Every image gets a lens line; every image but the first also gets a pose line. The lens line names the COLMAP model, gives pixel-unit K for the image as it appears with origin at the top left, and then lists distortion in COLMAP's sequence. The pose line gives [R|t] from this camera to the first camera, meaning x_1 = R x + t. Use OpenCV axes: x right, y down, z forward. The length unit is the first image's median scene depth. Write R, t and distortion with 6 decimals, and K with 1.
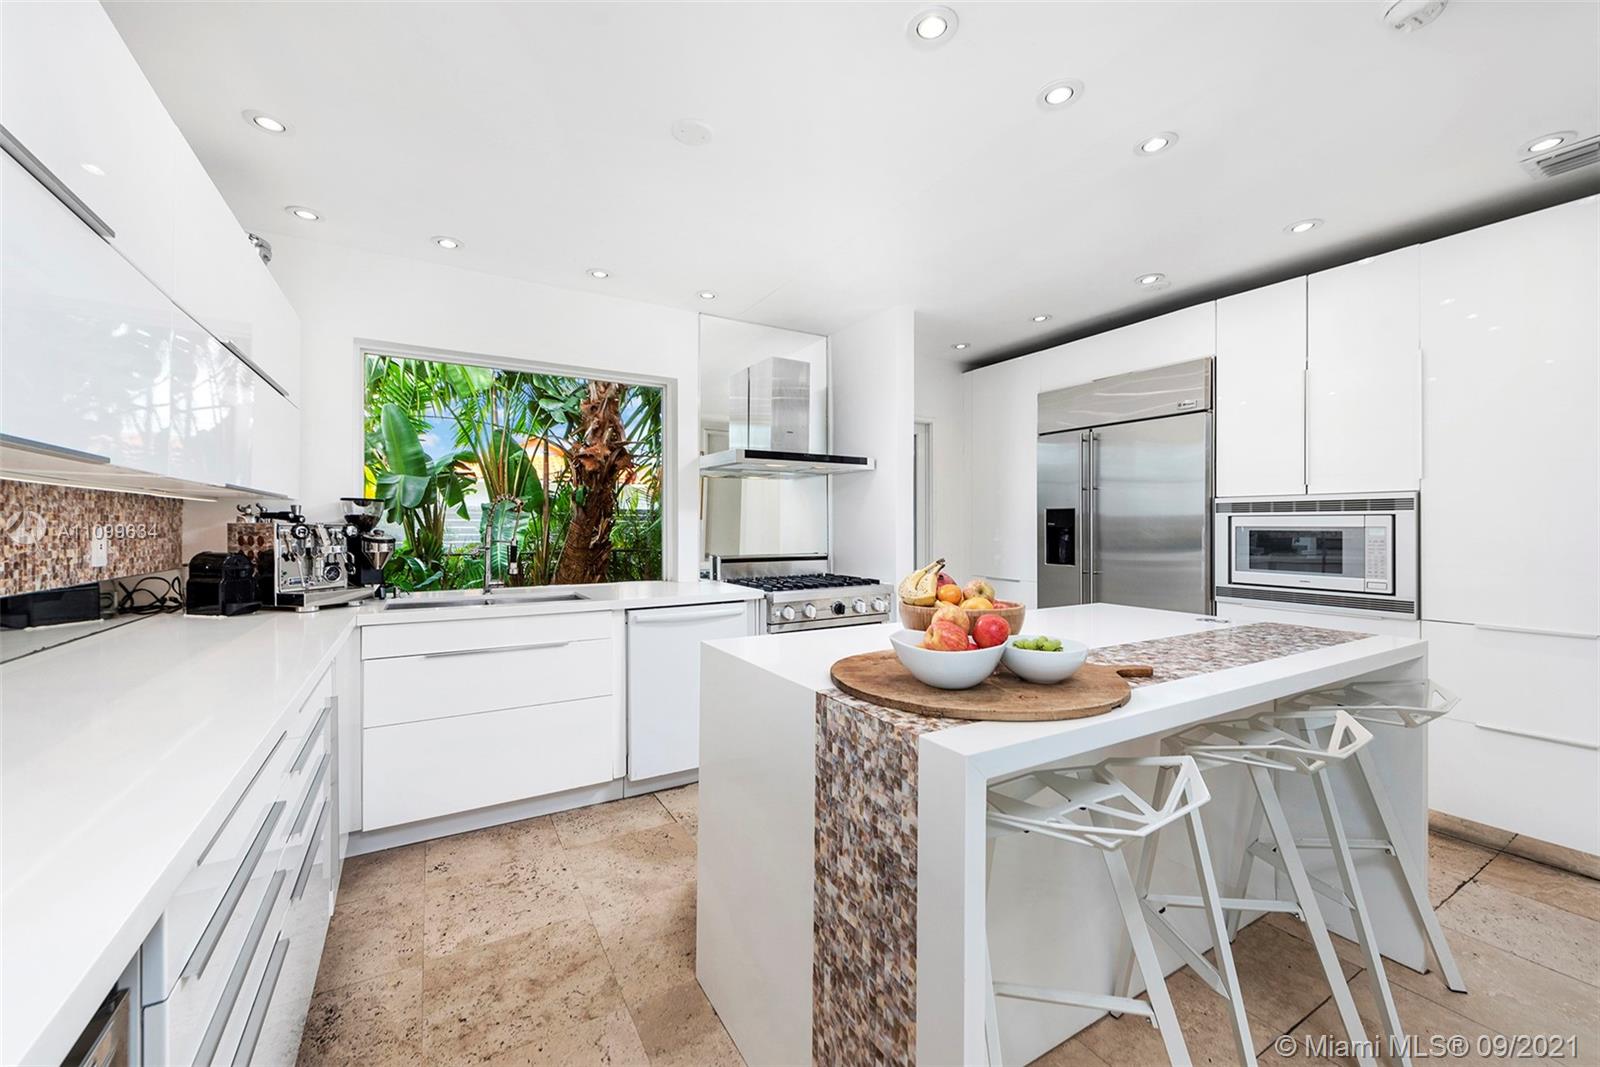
lens RADIAL K [[637.7, 0, 804.0], [0, 637.7, 525.2], [0, 0, 1]] dist [-0.000135, -0.000149]
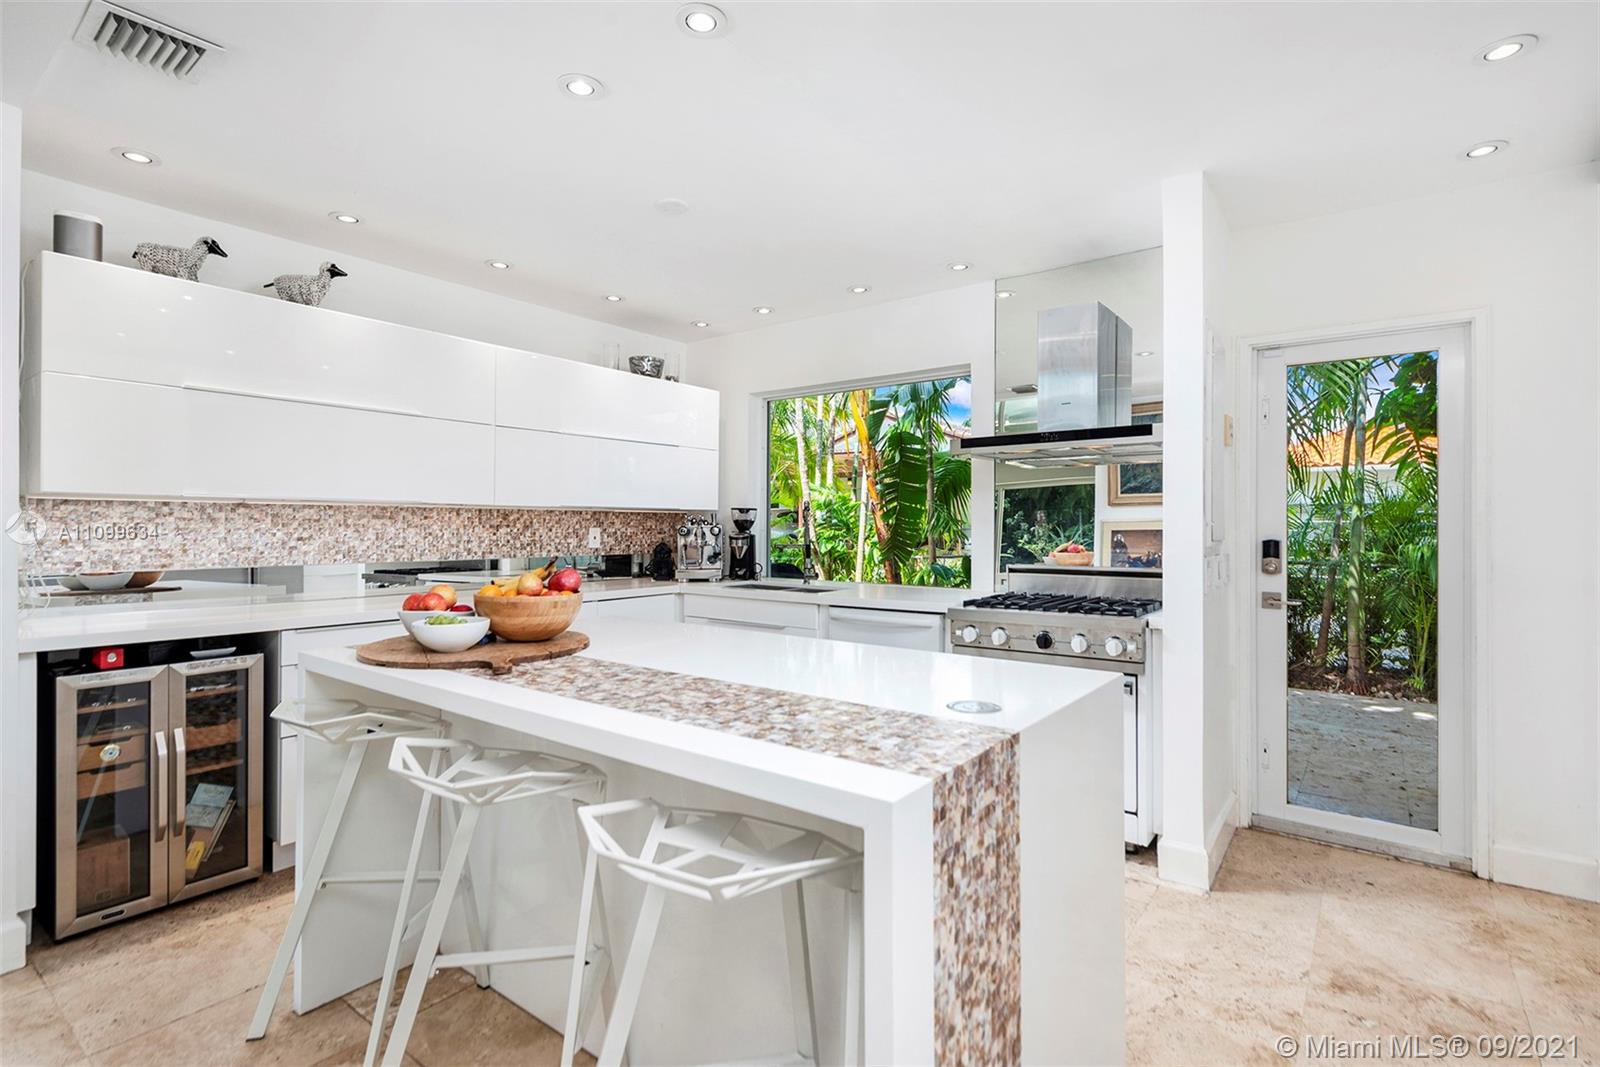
lens RADIAL K [[790.3, 0, 800.8], [0, 790.3, 528.1], [0, 0, 1]] dist [0.000220, 0.000003]
pose [[0.347090, 0.002597, -0.937828, 0.999312], [0.000991, 0.999995, 0.003136, -0.002835], [0.937831, -0.002018, 0.347085, 0.517160]]
